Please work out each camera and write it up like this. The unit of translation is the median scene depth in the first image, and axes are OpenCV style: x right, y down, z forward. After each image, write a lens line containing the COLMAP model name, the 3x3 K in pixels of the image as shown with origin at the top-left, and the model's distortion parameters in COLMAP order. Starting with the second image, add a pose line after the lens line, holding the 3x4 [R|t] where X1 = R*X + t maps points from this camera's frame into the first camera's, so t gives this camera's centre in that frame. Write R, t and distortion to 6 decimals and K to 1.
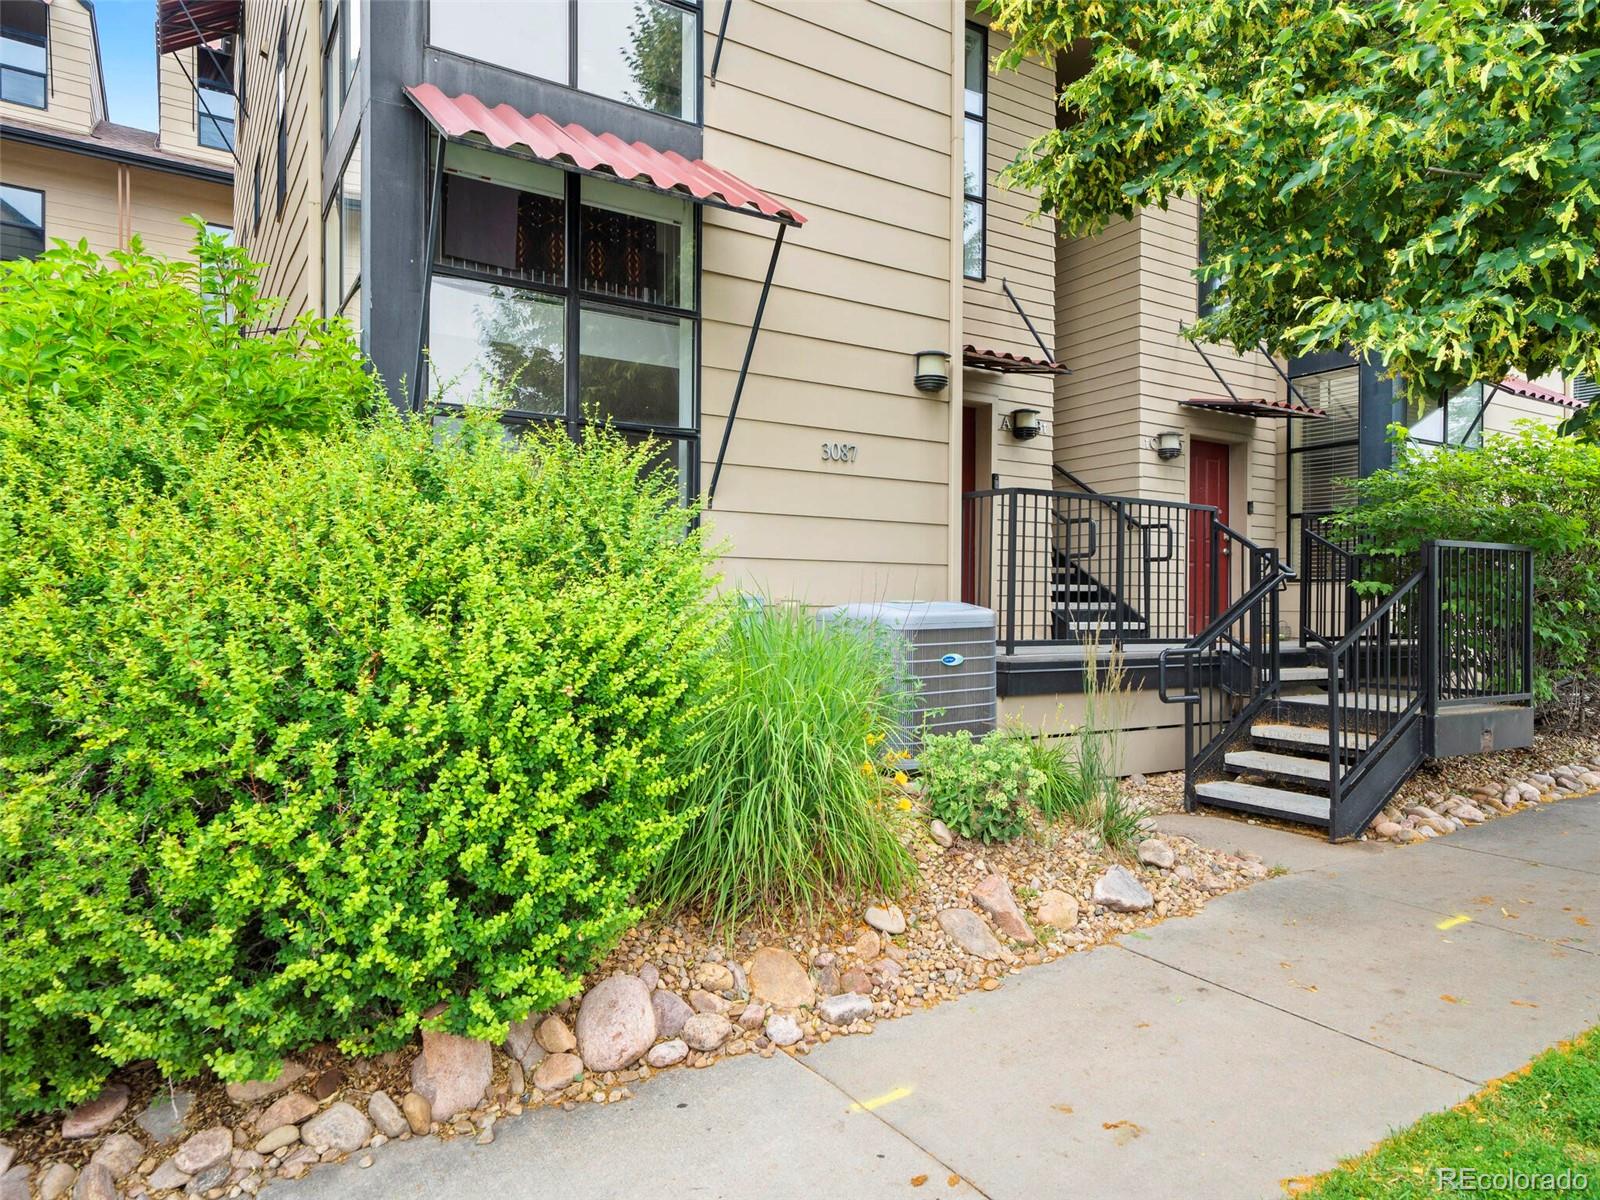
lens RADIAL K [[1005.5, 0, 800.0], [0, 1005.5, 600.0], [0, 0, 1]] dist [0.015181, 0.001523]
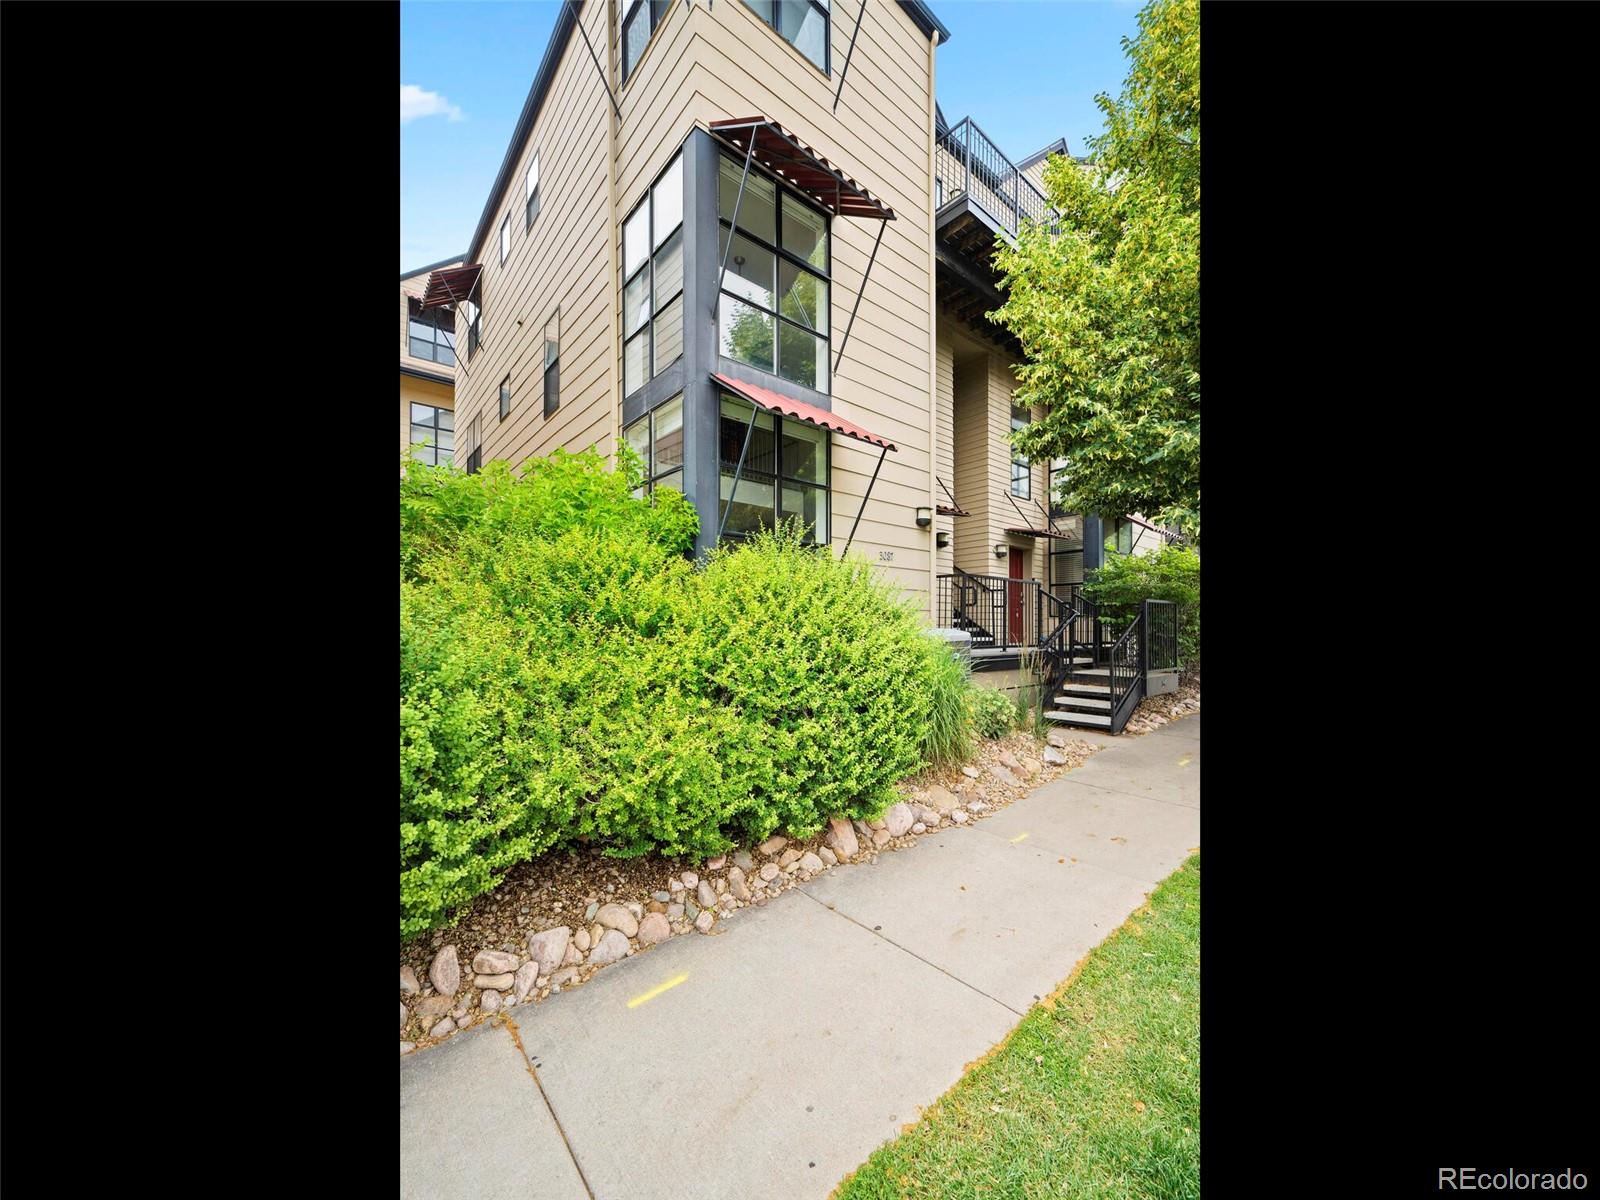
lens RADIAL K [[584.0, 0, 800.3], [0, 584.0, 624.3], [0, 0, 1]] dist [0.000309, 0.000004]
pose [[0.985720, -0.005532, 0.168302, -0.338409], [0.005719, 0.999983, -0.000625, -0.007627], [-0.168296, 0.001579, 0.985735, -0.142677]]
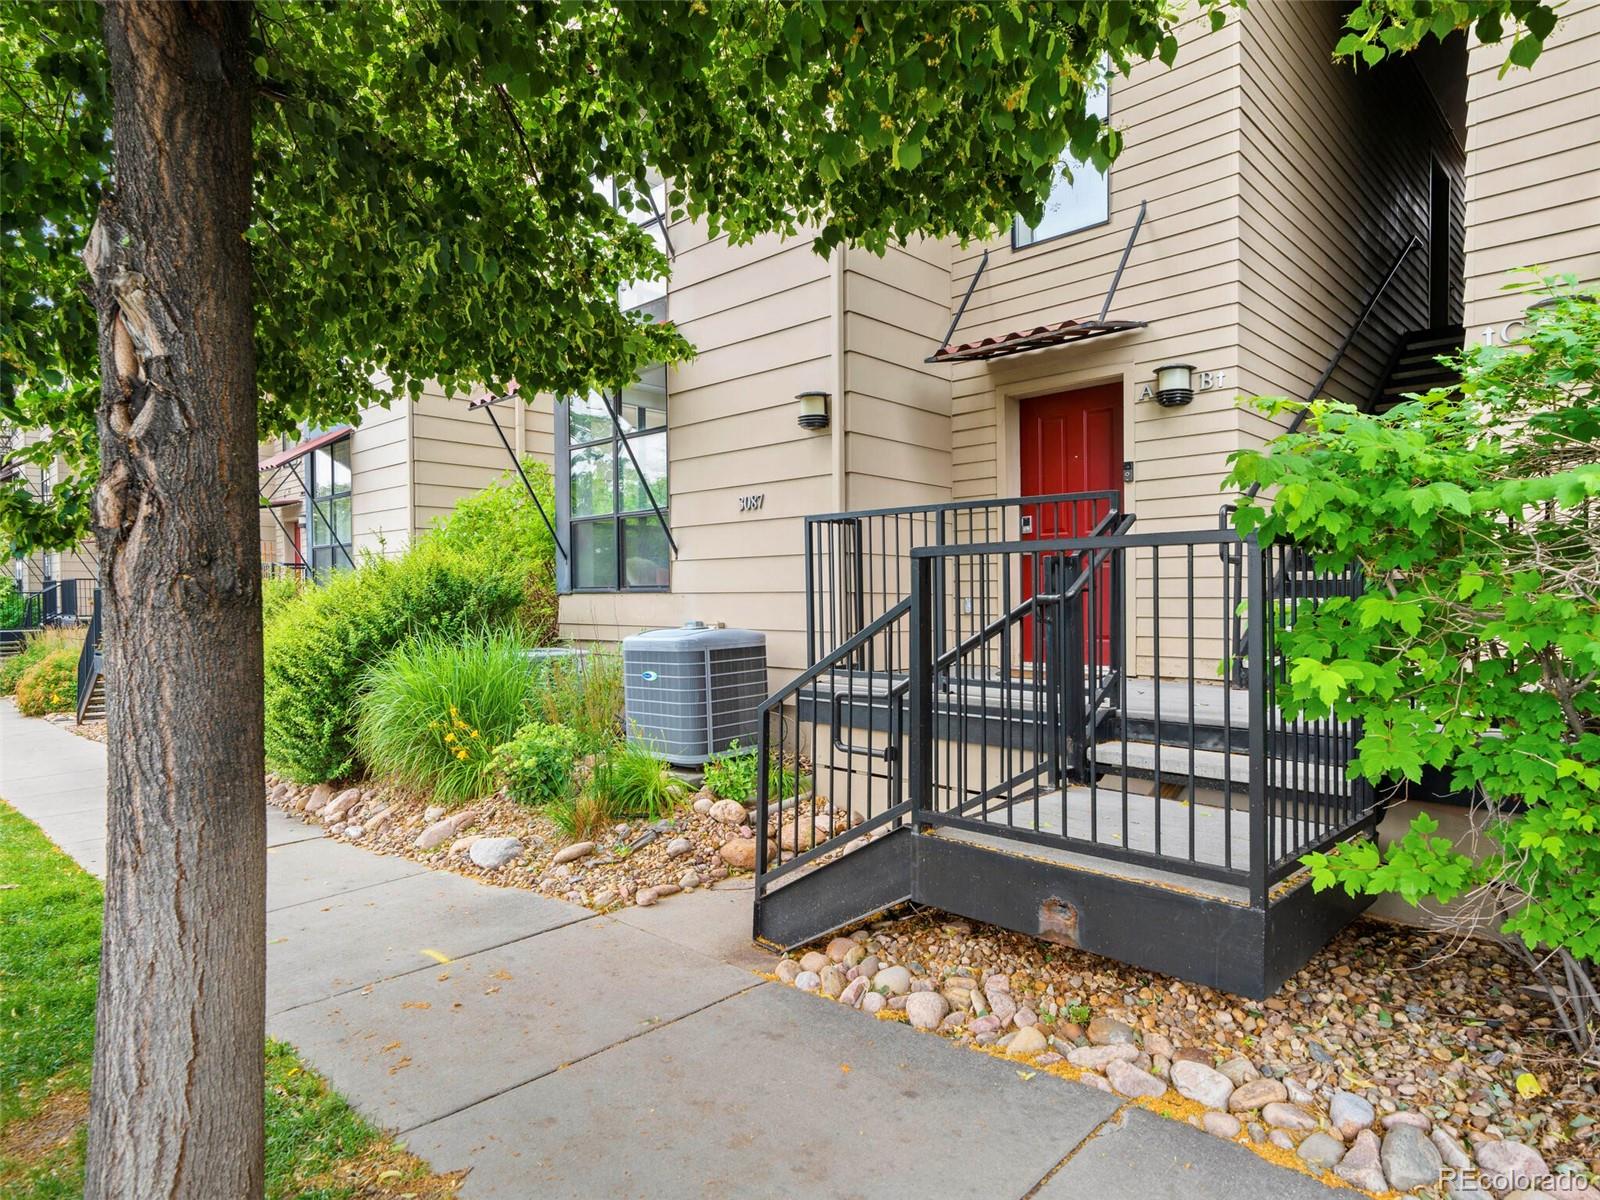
lens RADIAL K [[931.4, 0, 800.0], [0, 931.4, 600.0], [0, 0, 1]] dist [-0.001770, -0.000242]
pose [[0.217295, -0.002823, -0.976102, 1.156423], [0.008995, 0.999959, -0.000889, -0.028414], [0.976065, -0.008587, 0.217311, 0.819802]]
